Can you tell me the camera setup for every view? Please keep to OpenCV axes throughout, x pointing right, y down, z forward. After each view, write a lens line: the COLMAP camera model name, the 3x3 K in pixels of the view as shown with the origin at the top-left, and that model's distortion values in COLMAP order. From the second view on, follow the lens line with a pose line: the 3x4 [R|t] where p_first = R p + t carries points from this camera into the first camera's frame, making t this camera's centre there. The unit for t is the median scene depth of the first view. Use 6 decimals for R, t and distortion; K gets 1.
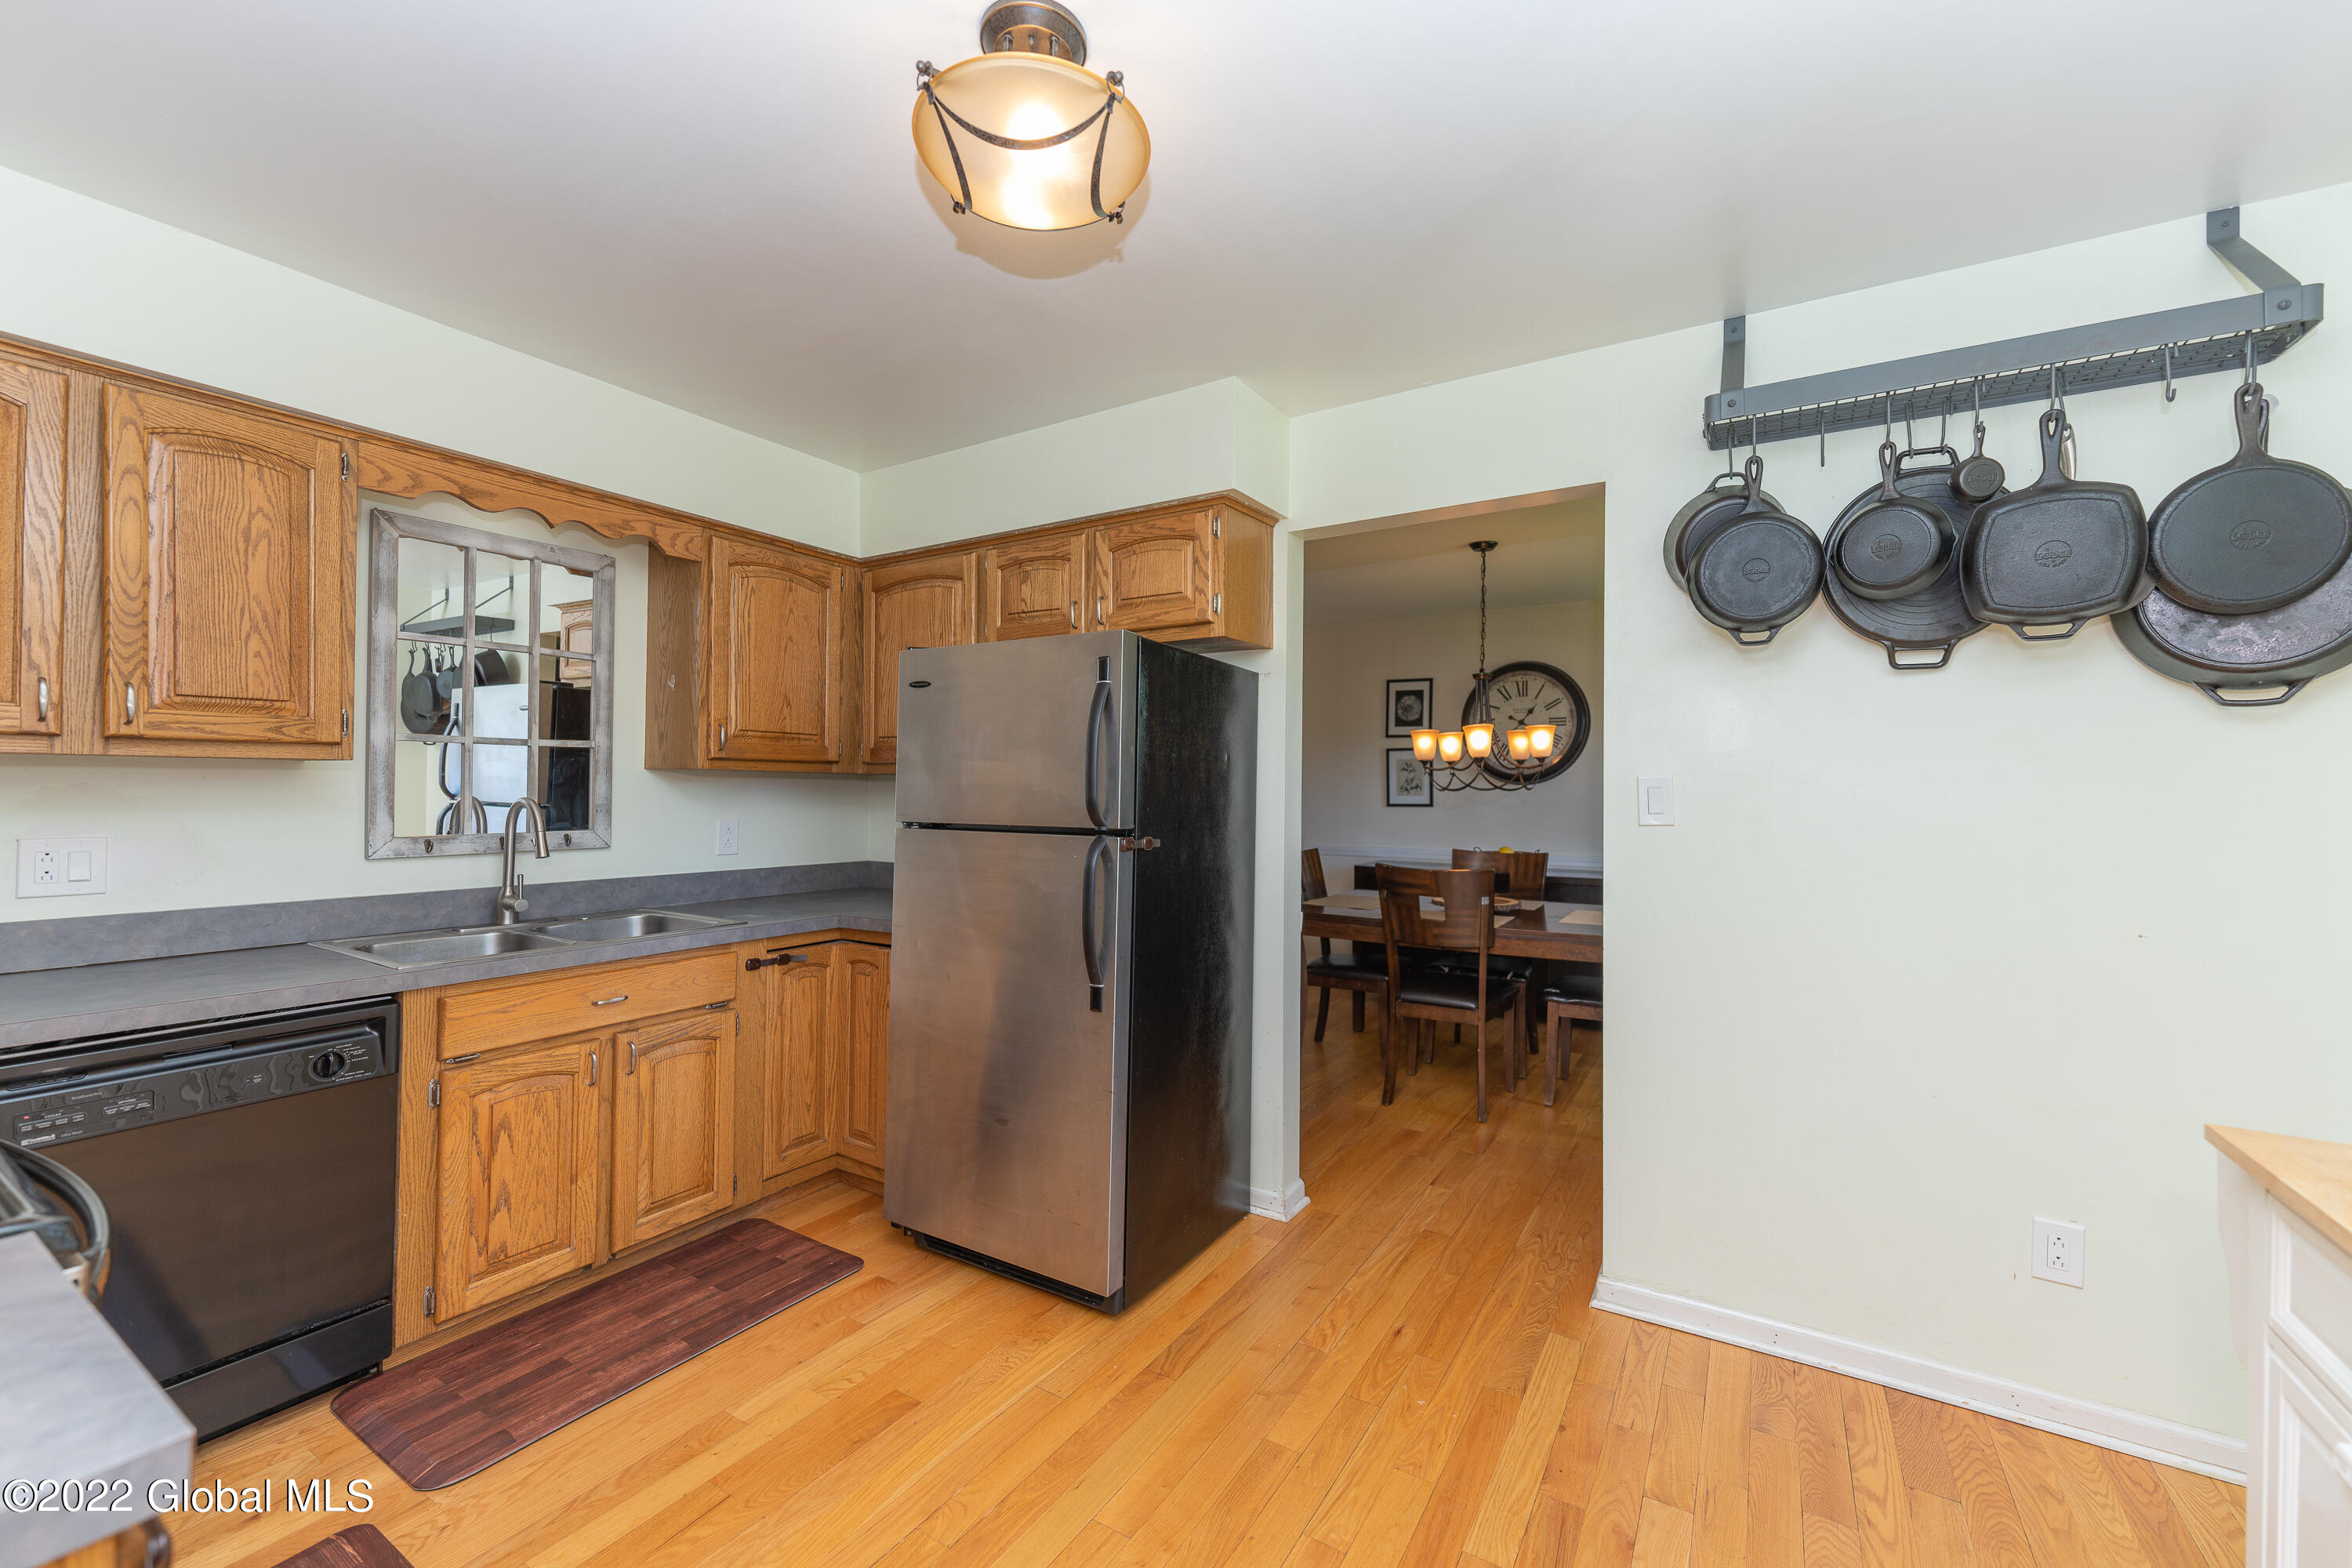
lens RADIAL K [[941.2, 0, 1175.8], [0, 941.2, 785.3], [0, 0, 1]] dist [0.000778, 0.000153]
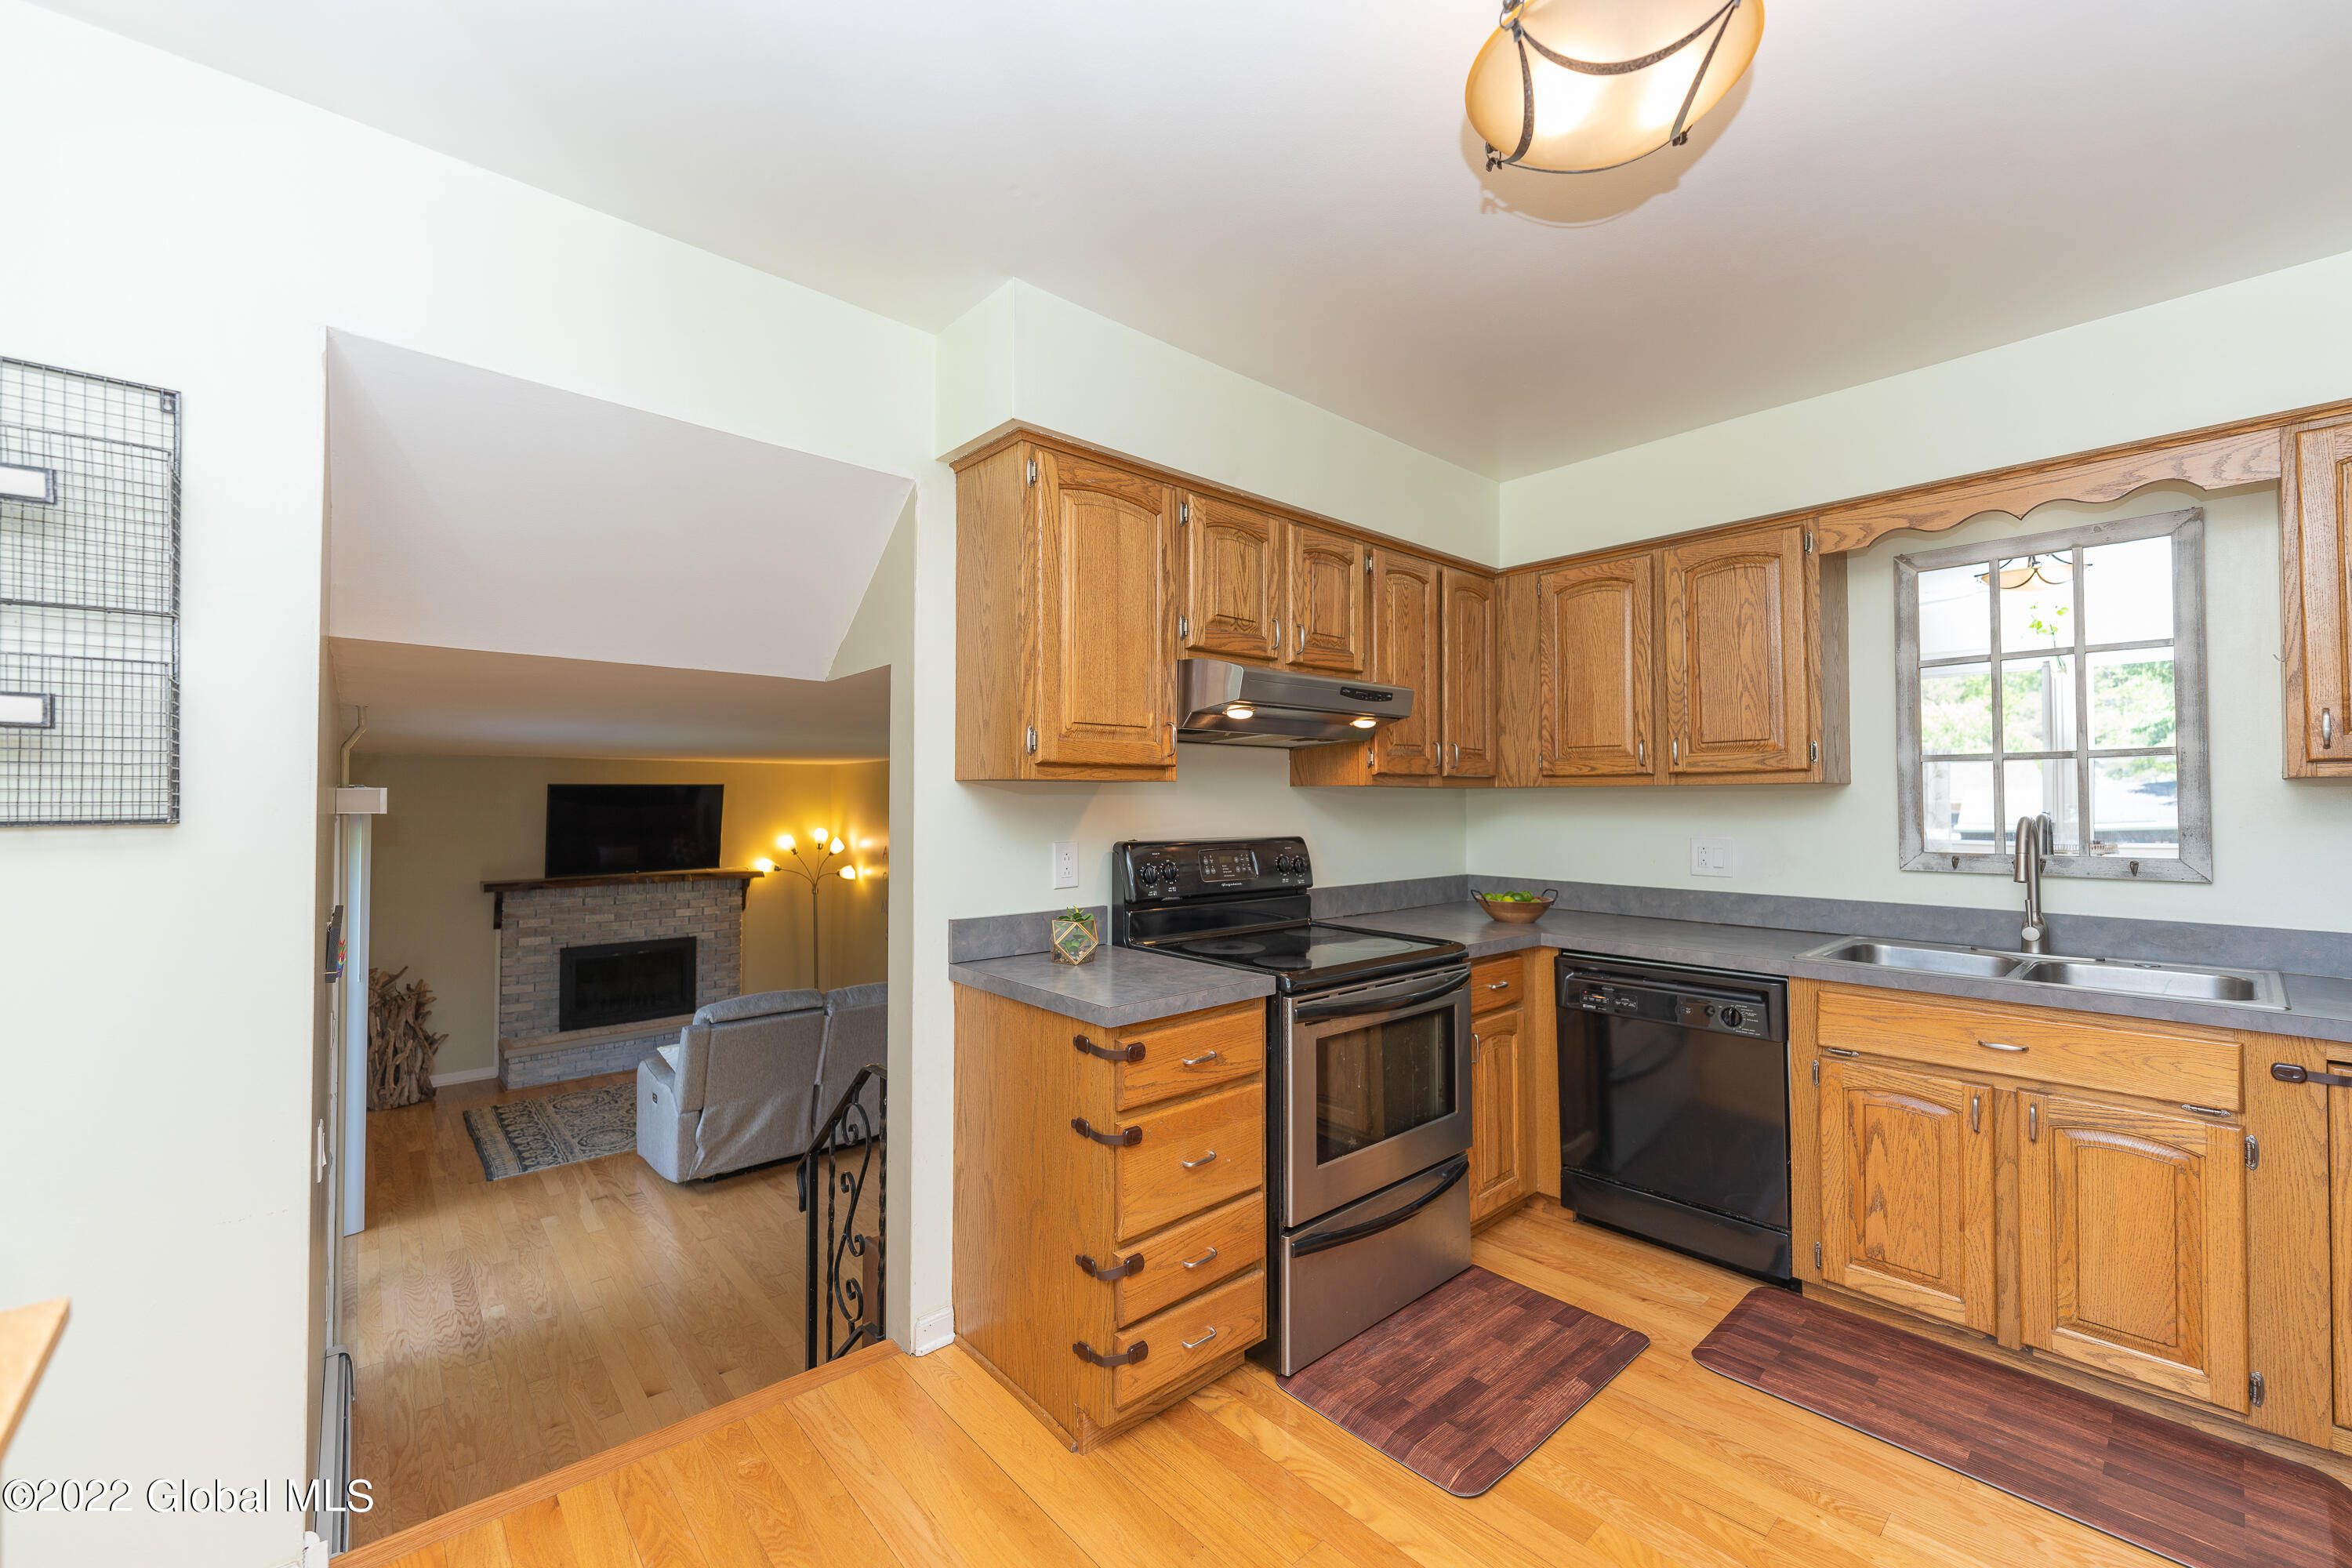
lens RADIAL K [[941.2, 0, 1177.0], [0, 941.2, 788.5], [0, 0, 1]] dist [0.000778, 0.000153]
pose [[-0.285690, -0.020812, -0.958096, 0.517413], [0.001811, 0.999751, -0.022257, 0.005694], [0.958321, -0.008094, -0.285581, 0.565533]]
